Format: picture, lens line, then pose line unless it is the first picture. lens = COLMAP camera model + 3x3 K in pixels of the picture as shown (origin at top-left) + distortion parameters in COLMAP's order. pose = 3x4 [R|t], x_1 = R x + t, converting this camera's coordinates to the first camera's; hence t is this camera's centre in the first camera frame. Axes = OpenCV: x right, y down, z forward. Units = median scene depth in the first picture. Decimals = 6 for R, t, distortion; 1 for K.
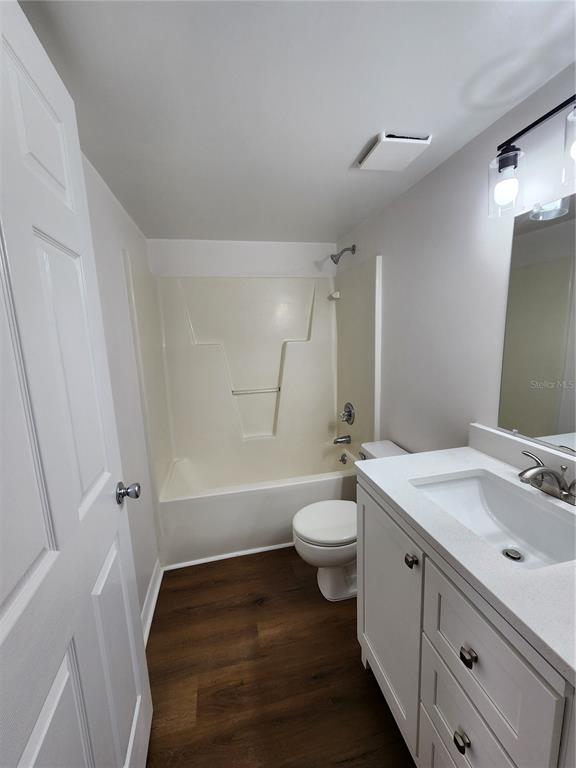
lens RADIAL K [[314.6, 0, 285.9], [0, 314.6, 381.4], [0, 0, 1]] dist [-0.000185, 0.000351]
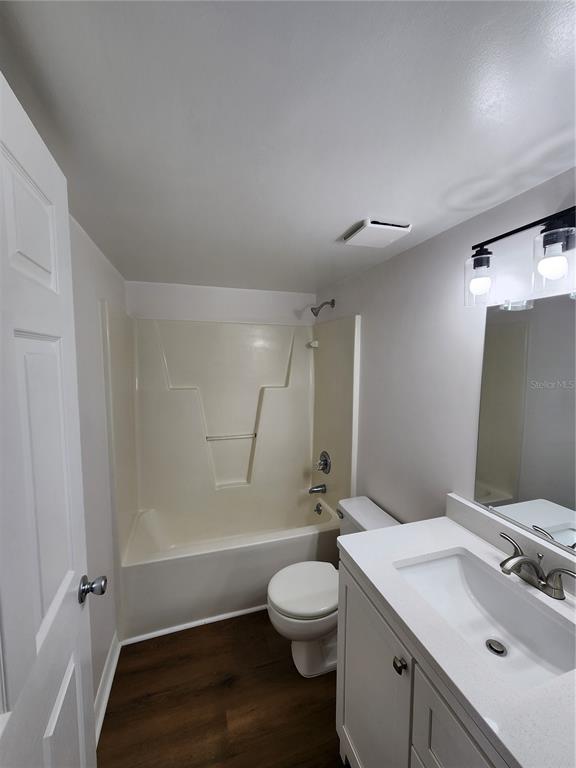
lens RADIAL K [[314.6, 0, 287.3], [0, 314.6, 385.0], [0, 0, 1]] dist [-0.000185, 0.000351]
pose [[0.995135, 0.034686, 0.092208, -0.032541], [-0.027373, 0.996465, -0.079425, -0.105050], [-0.094637, 0.076515, 0.992567, 0.008203]]
